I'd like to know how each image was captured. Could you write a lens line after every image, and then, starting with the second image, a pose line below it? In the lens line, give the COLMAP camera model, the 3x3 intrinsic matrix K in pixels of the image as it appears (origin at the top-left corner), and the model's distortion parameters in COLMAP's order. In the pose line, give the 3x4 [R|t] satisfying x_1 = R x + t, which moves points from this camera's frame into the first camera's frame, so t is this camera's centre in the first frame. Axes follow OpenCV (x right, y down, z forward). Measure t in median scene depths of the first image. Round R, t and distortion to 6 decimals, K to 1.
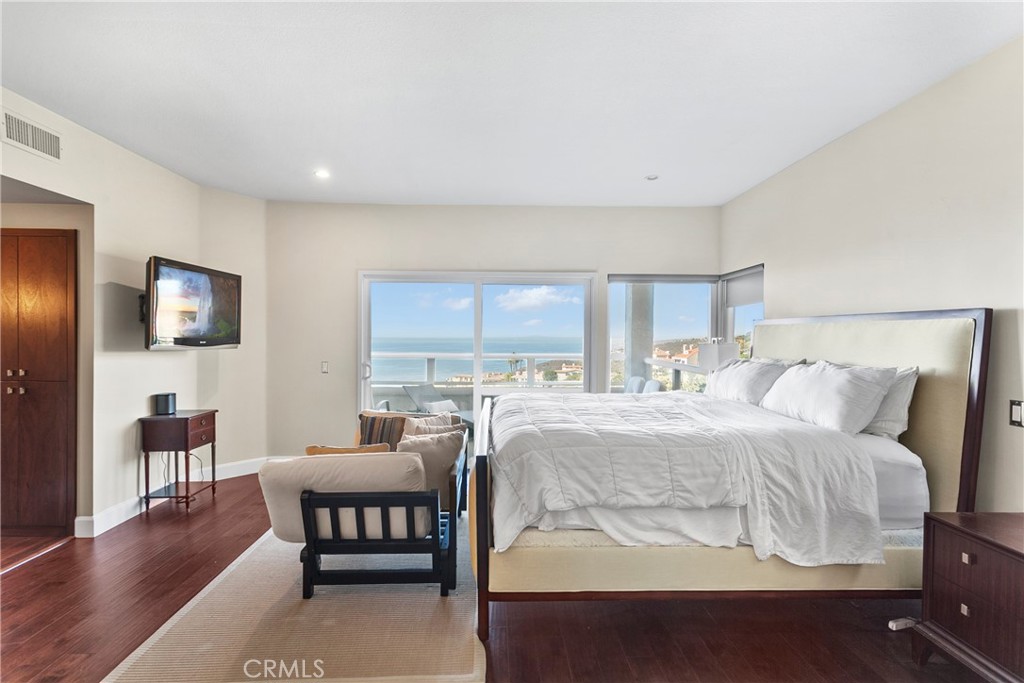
lens RADIAL K [[491.0, 0, 512.0], [0, 491.0, 341.5], [0, 0, 1]] dist [-0.004612, -0.000341]
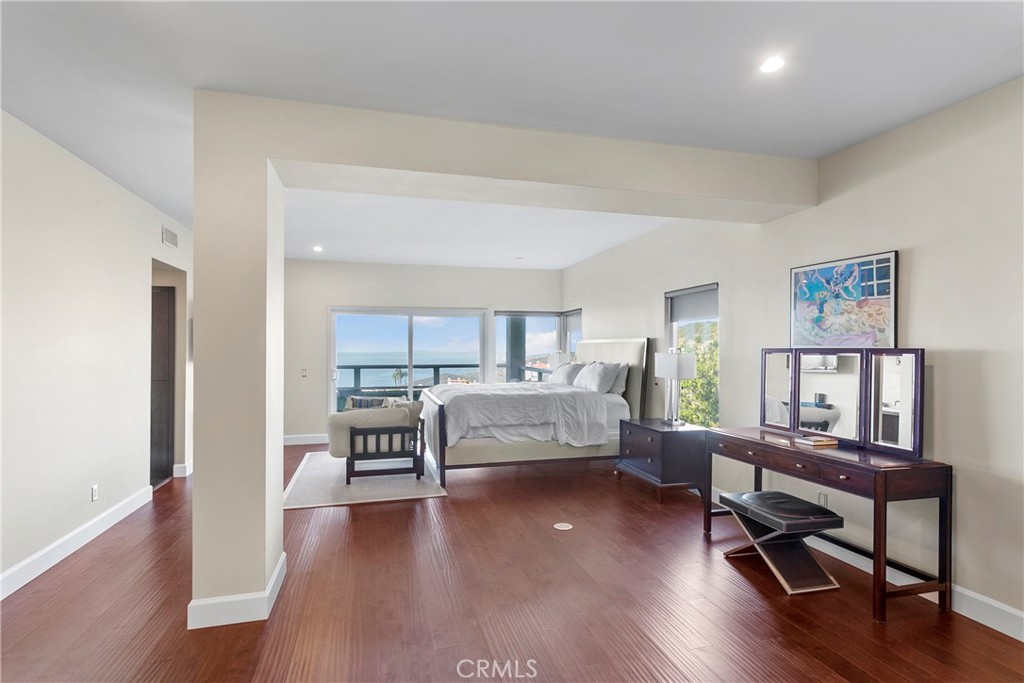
lens RADIAL K [[491.0, 0, 512.0], [0, 491.0, 341.5], [0, 0, 1]] dist [-0.004612, -0.000341]
pose [[0.973381, -0.002758, 0.229177, -0.229831], [0.009119, 0.999602, -0.026700, 0.007945], [-0.229012, 0.028079, 0.973019, -1.105191]]
